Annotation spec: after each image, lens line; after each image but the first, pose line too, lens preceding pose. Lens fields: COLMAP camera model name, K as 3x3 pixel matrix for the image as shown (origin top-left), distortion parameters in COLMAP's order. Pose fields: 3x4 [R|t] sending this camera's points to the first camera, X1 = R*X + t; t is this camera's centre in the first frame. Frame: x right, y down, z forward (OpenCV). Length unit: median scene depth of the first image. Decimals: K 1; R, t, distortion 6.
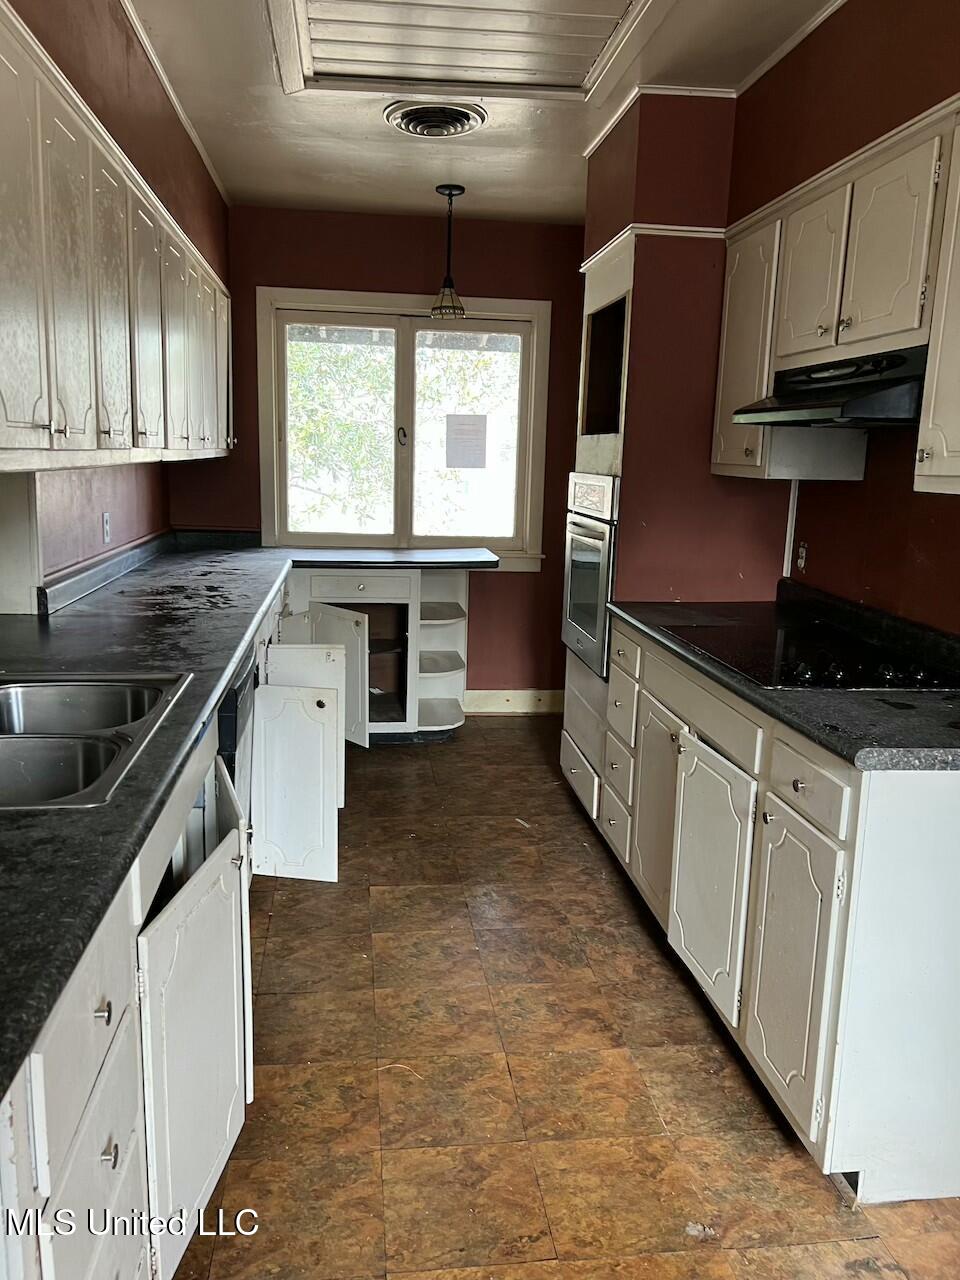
lens RADIAL K [[966.9, 0, 479.2], [0, 966.9, 640.5], [0, 0, 1]] dist [0.029819, -0.034031]
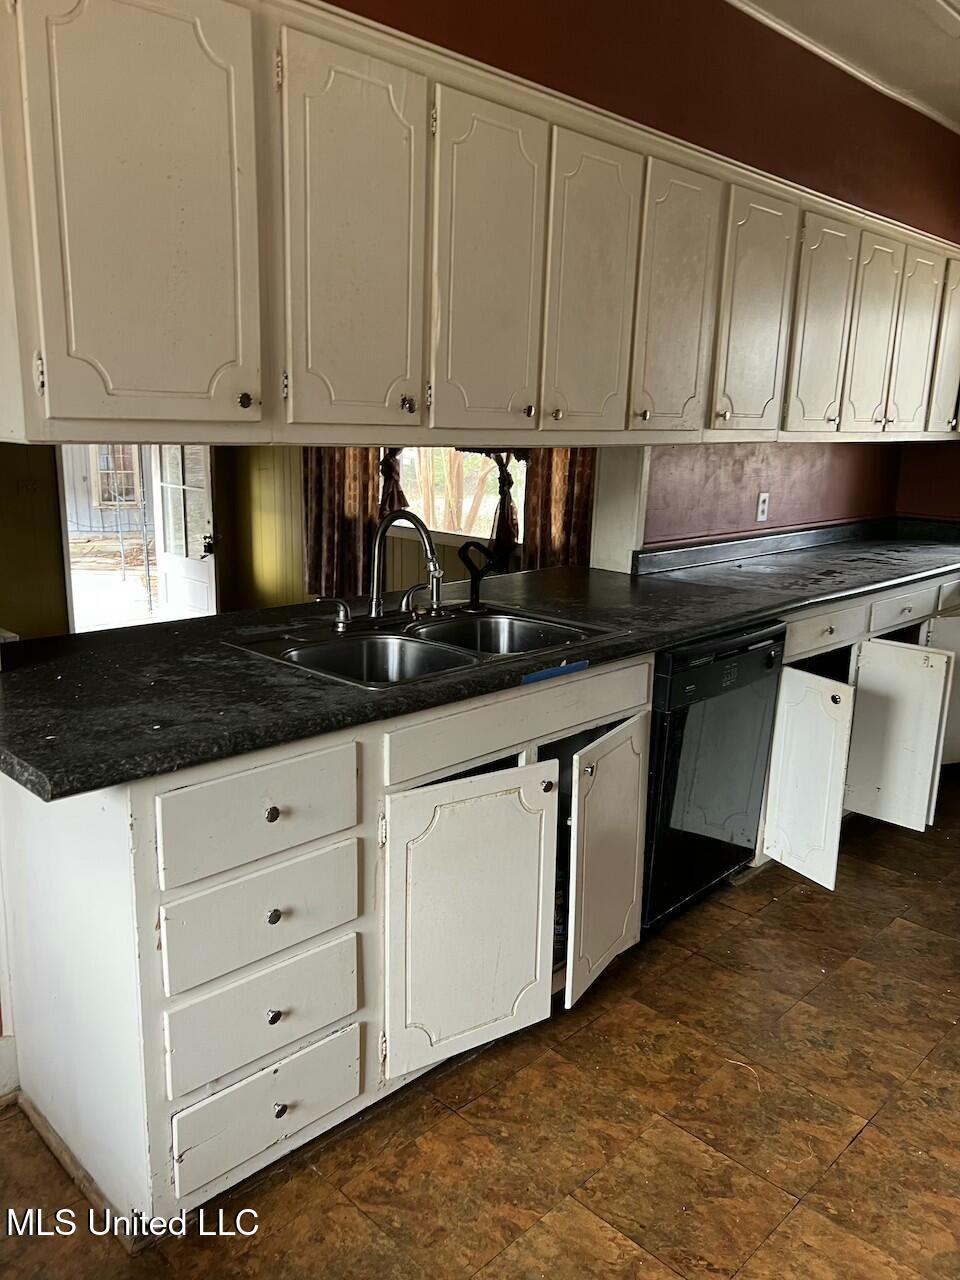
lens RADIAL K [[966.9, 0, 447.4], [0, 966.9, 641.5], [0, 0, 1]] dist [0.029819, -0.034031]
pose [[0.597920, 0.156655, -0.786098, 0.480140], [-0.147923, 0.985437, 0.083866, -0.016463], [0.787788, 0.066137, 0.612386, 0.166616]]
